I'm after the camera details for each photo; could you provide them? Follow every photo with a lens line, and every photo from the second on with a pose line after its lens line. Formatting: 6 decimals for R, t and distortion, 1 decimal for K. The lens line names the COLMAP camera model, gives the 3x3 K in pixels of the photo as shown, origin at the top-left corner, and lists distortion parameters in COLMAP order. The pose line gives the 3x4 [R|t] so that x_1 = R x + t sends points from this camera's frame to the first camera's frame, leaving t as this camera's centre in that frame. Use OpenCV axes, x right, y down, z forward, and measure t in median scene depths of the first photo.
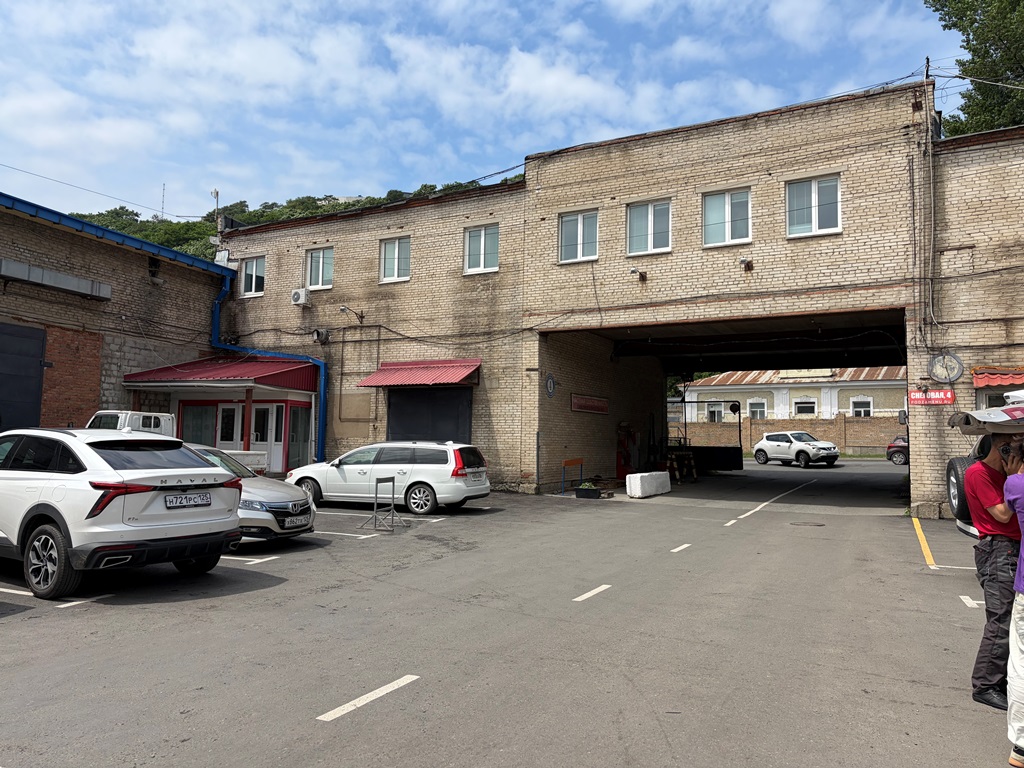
lens RADIAL K [[768.2, 0, 511.4], [0, 768.2, 379.8], [0, 0, 1]] dist [0.070734, -0.082878]
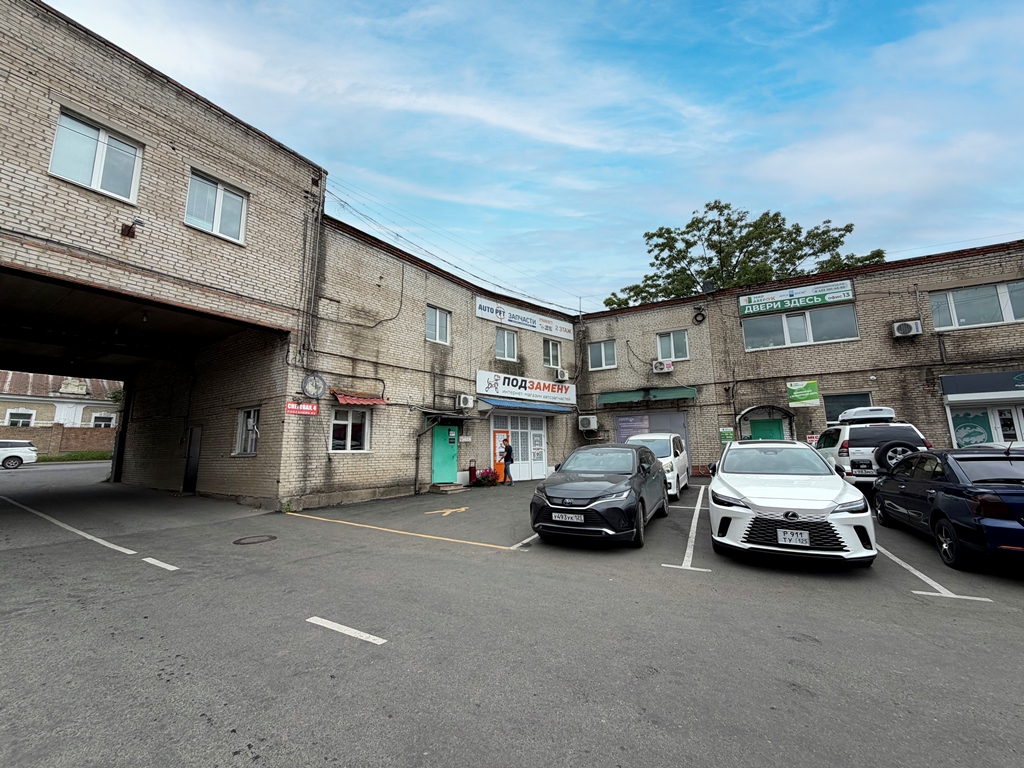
lens RADIAL K [[408.3, 0, 510.4], [0, 408.3, 384.8], [0, 0, 1]] dist [0.000320, 0.000055]
pose [[0.089815, 0.143333, 0.985591, -0.064393], [-0.069373, 0.988087, -0.137374, 0.048254], [-0.993539, -0.056035, 0.098688, 0.583751]]
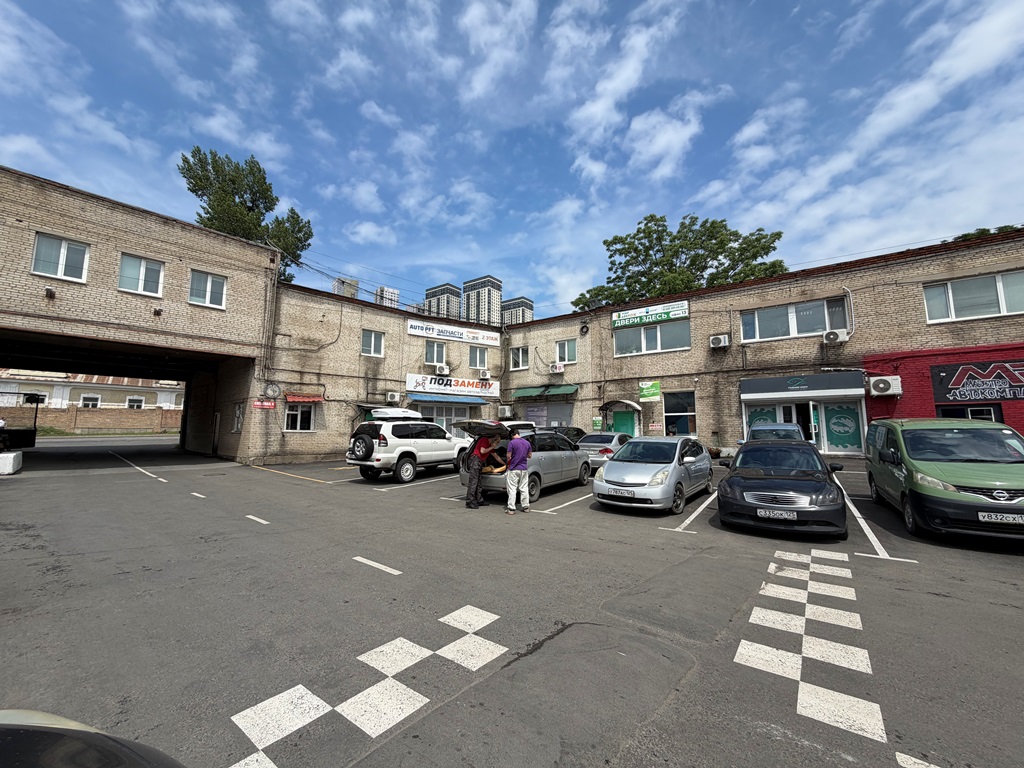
lens RADIAL K [[406.1, 0, 509.6], [0, 406.1, 385.4], [0, 0, 1]] dist [0.000272, 0.000197]
pose [[0.234611, 0.096123, 0.967325, -0.315968], [-0.081696, 0.993528, -0.078913, 0.003603], [-0.968650, -0.060513, 0.240946, 0.128466]]
